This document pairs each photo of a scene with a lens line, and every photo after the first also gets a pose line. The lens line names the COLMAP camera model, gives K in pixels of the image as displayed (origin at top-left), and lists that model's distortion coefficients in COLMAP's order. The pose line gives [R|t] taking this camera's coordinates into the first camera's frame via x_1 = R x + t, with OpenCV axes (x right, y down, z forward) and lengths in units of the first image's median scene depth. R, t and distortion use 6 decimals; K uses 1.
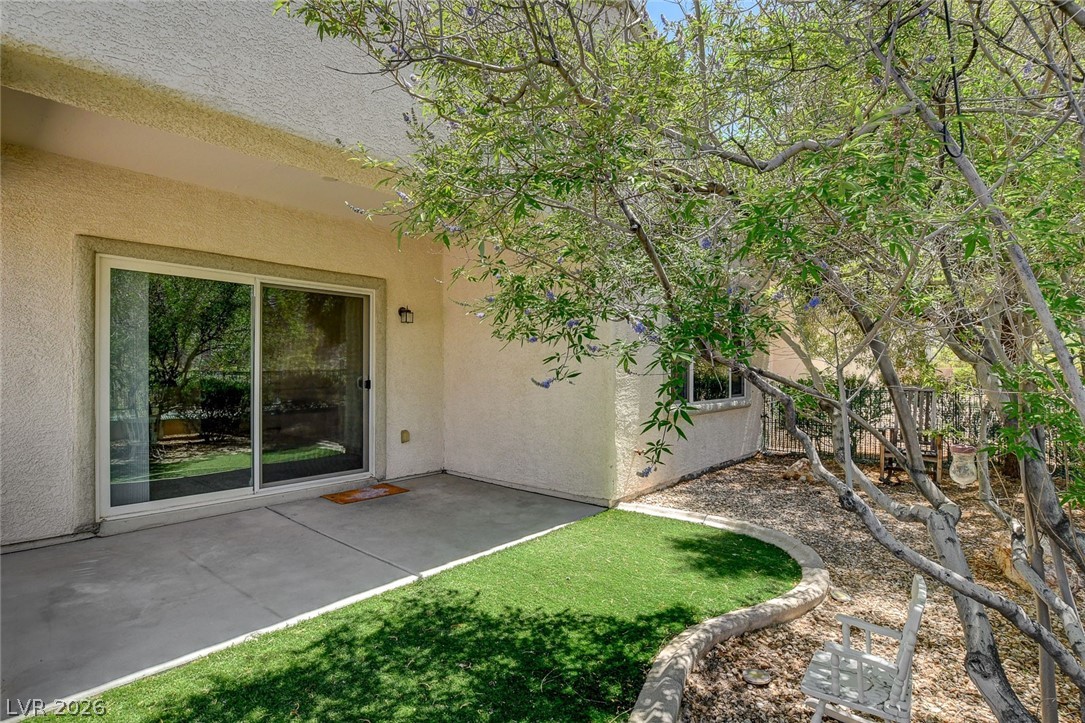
lens RADIAL K [[532.2, 0, 547.9], [0, 532.2, 366.7], [0, 0, 1]] dist [-0.016856, 0.000557]
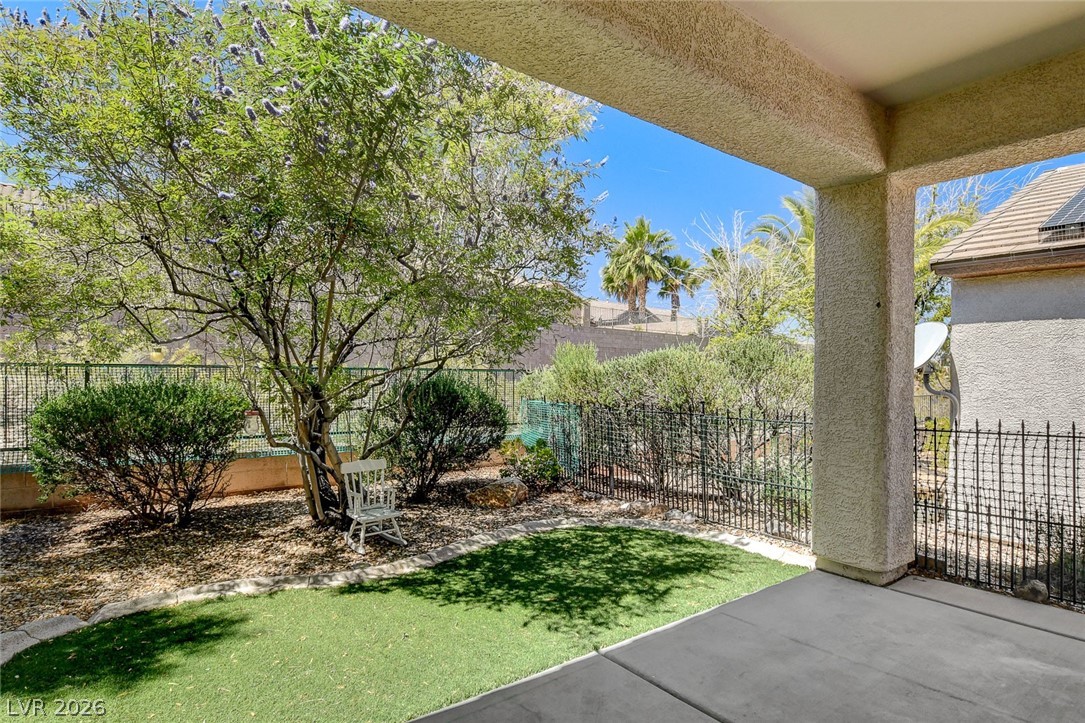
lens RADIAL K [[563.5, 0, 538.5], [0, 563.5, 365.5], [0, 0, 1]] dist [-0.031560, 0.002109]
pose [[-0.972268, -0.005337, 0.233808, -0.394508], [-0.011923, 0.999571, -0.026765, 0.033890], [-0.233565, -0.028810, -0.971914, 2.053424]]
